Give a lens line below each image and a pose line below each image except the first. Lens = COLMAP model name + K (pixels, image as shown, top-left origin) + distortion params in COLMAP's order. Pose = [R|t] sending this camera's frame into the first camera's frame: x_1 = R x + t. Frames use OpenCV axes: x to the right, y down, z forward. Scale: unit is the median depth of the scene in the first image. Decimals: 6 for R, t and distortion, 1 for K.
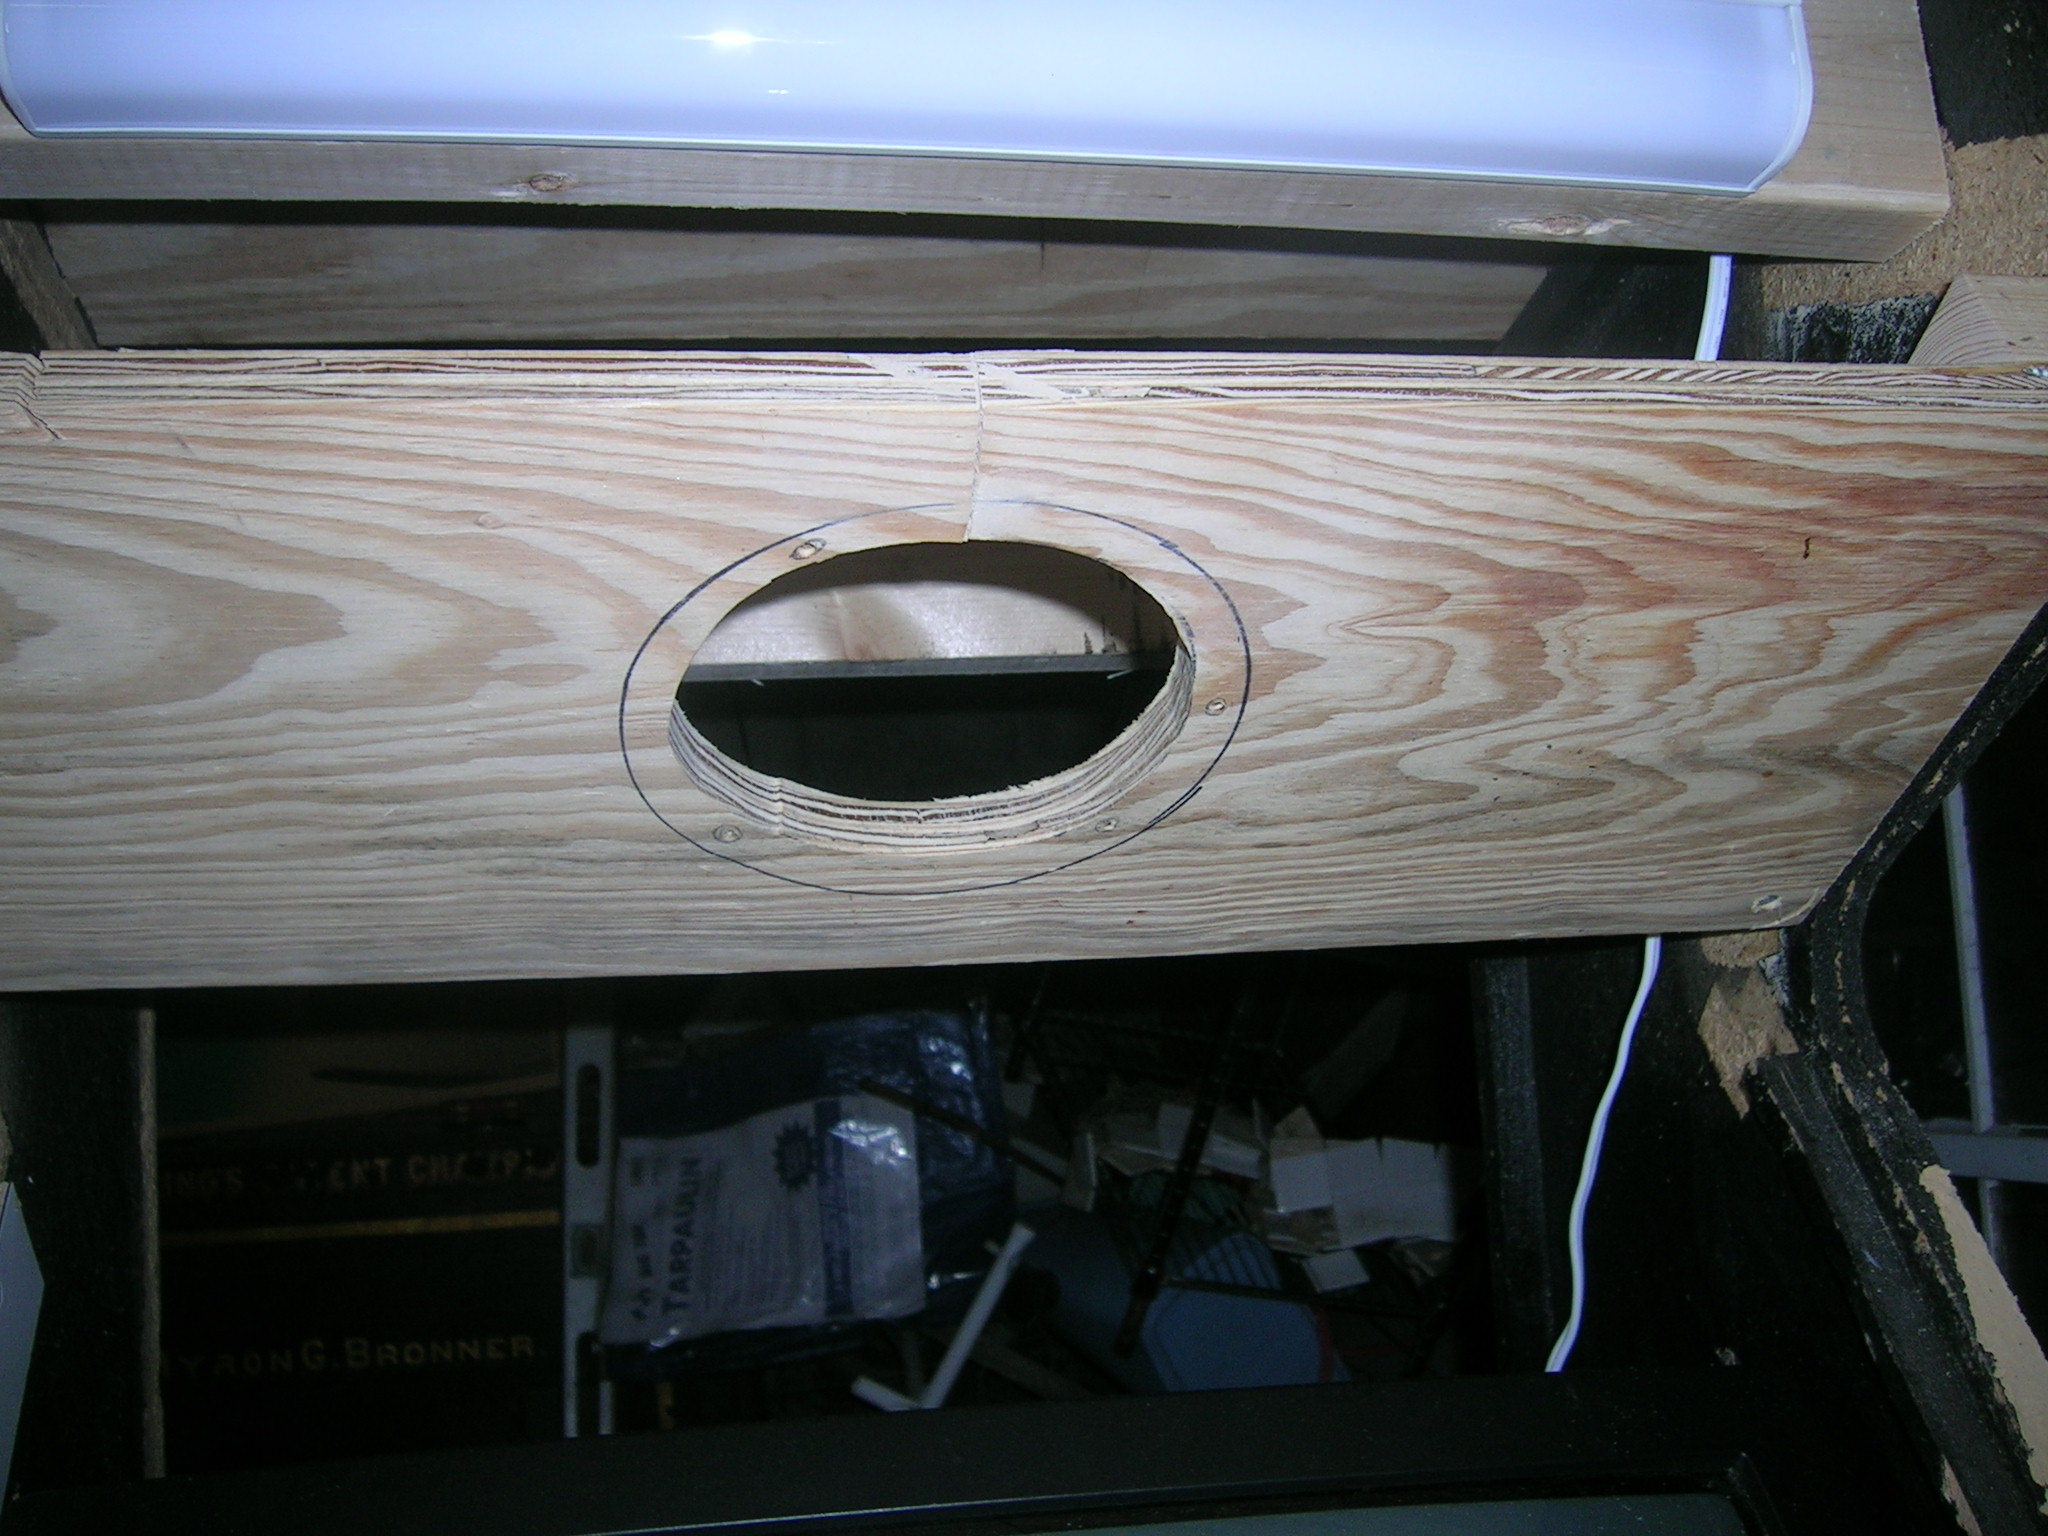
lens RADIAL K [[1940.1, 0, 1024.0], [0, 1940.1, 768.0], [0, 0, 1]] dist [-0.008863, -0.085495]
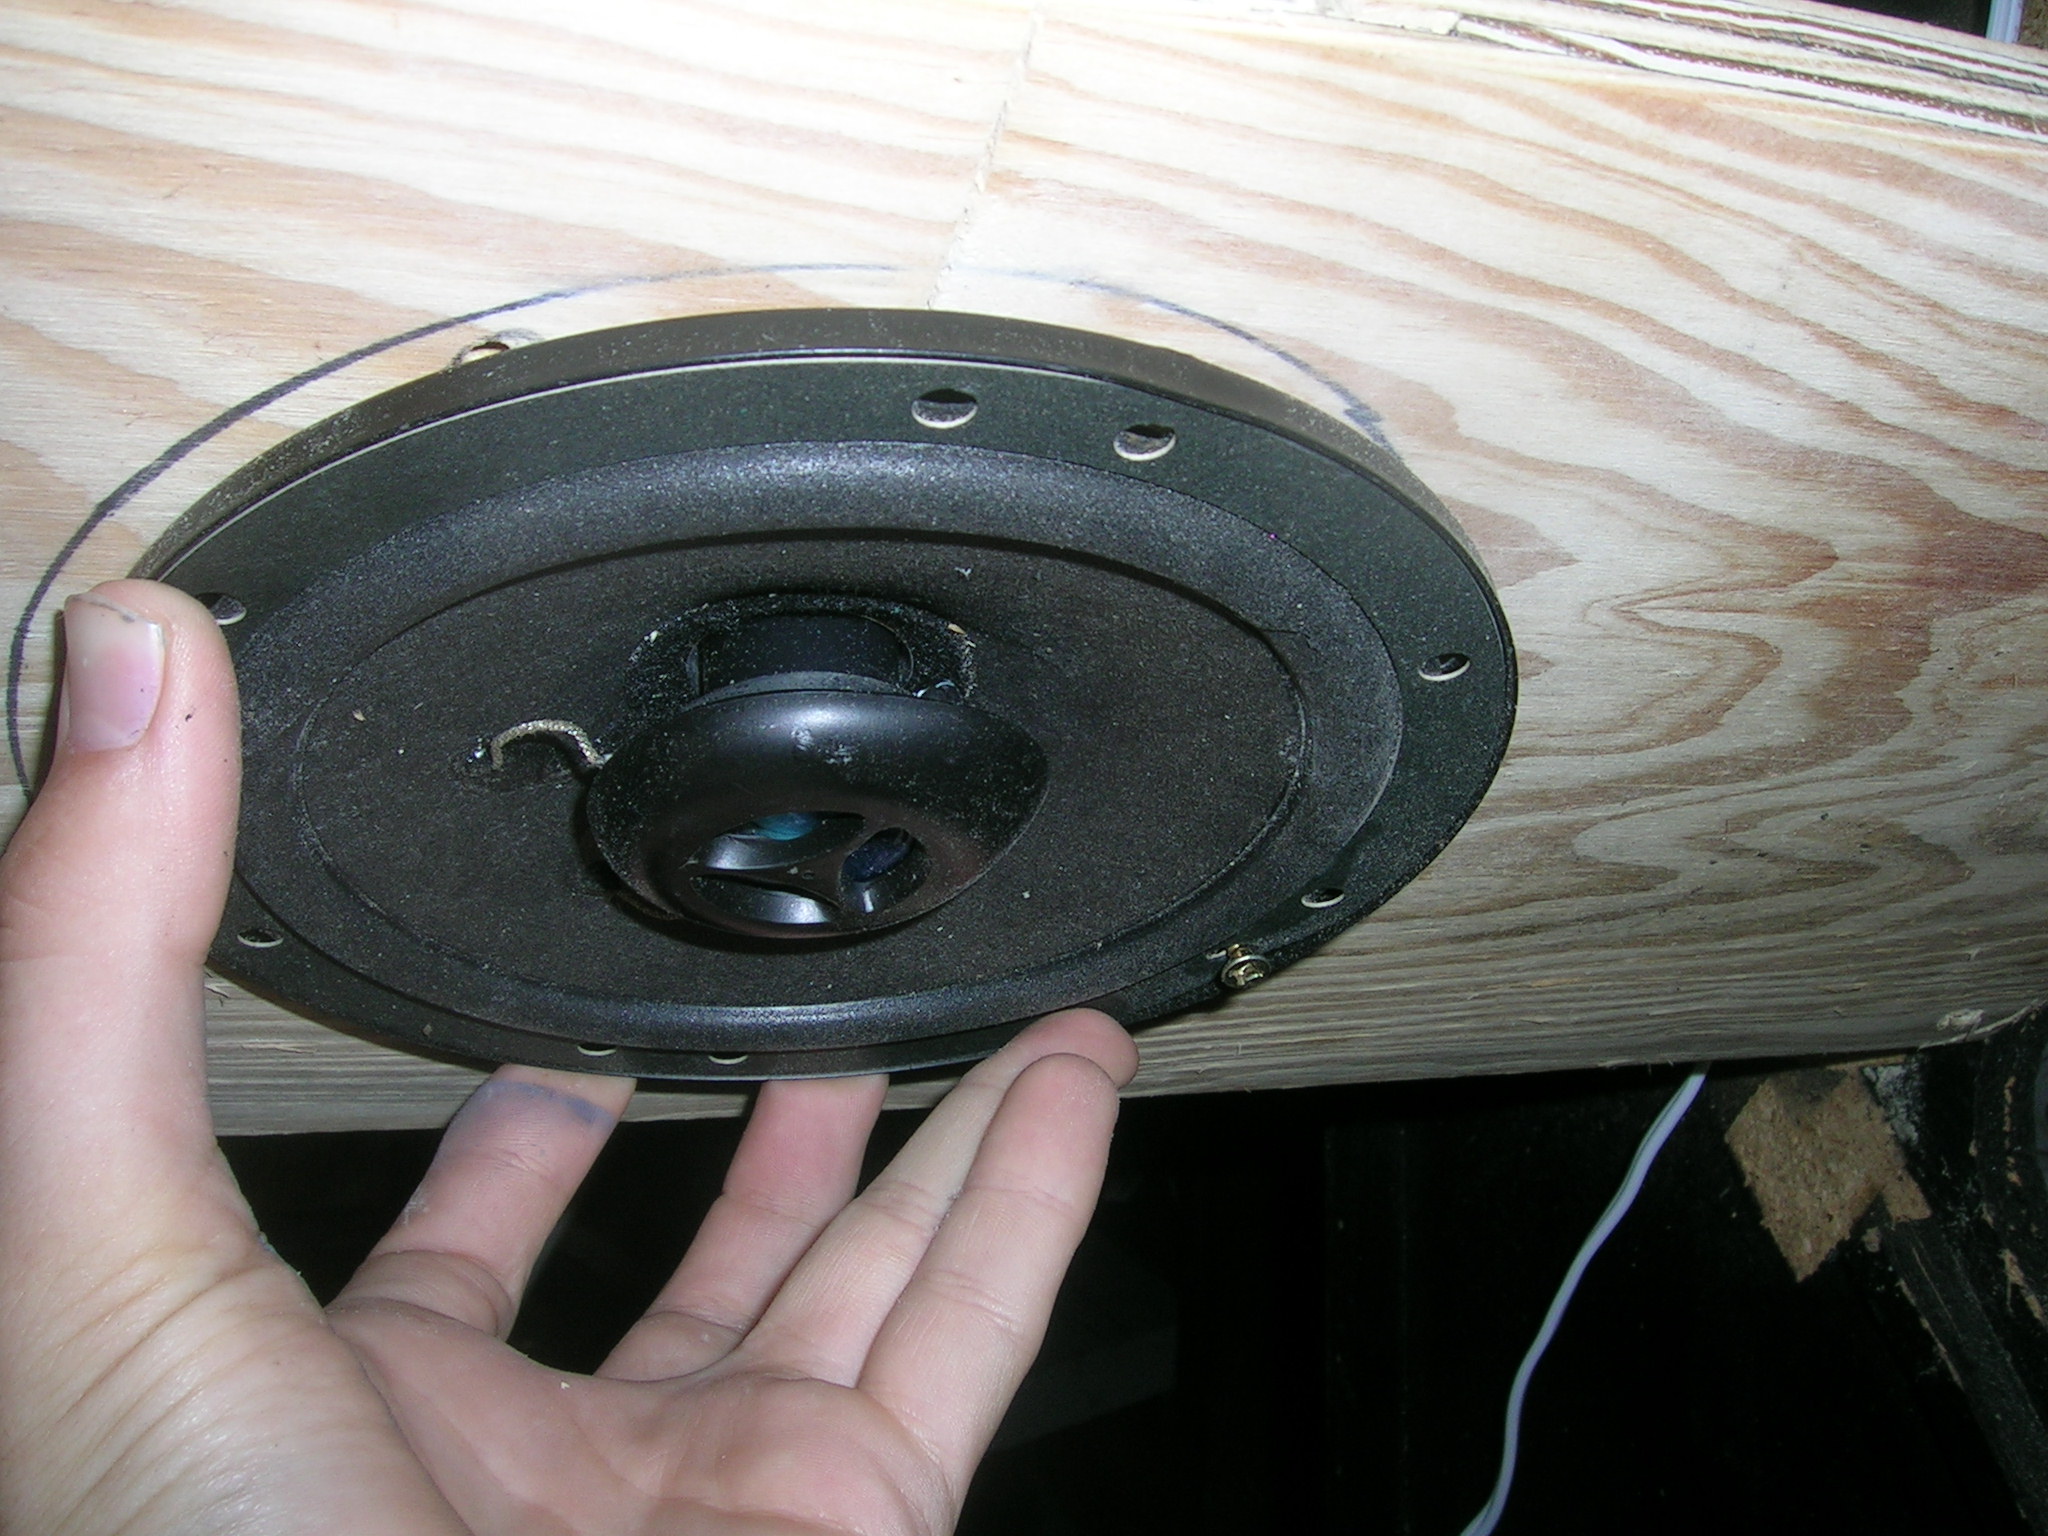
lens RADIAL K [[1940.1, 0, 1024.0], [0, 1940.1, 768.0], [0, 0, 1]] dist [-0.008863, -0.085495]
pose [[0.971494, 0.044629, 0.232825, -0.080988], [-0.071836, 0.991363, 0.109718, -0.068493], [-0.225918, -0.123316, 0.966310, 0.513661]]
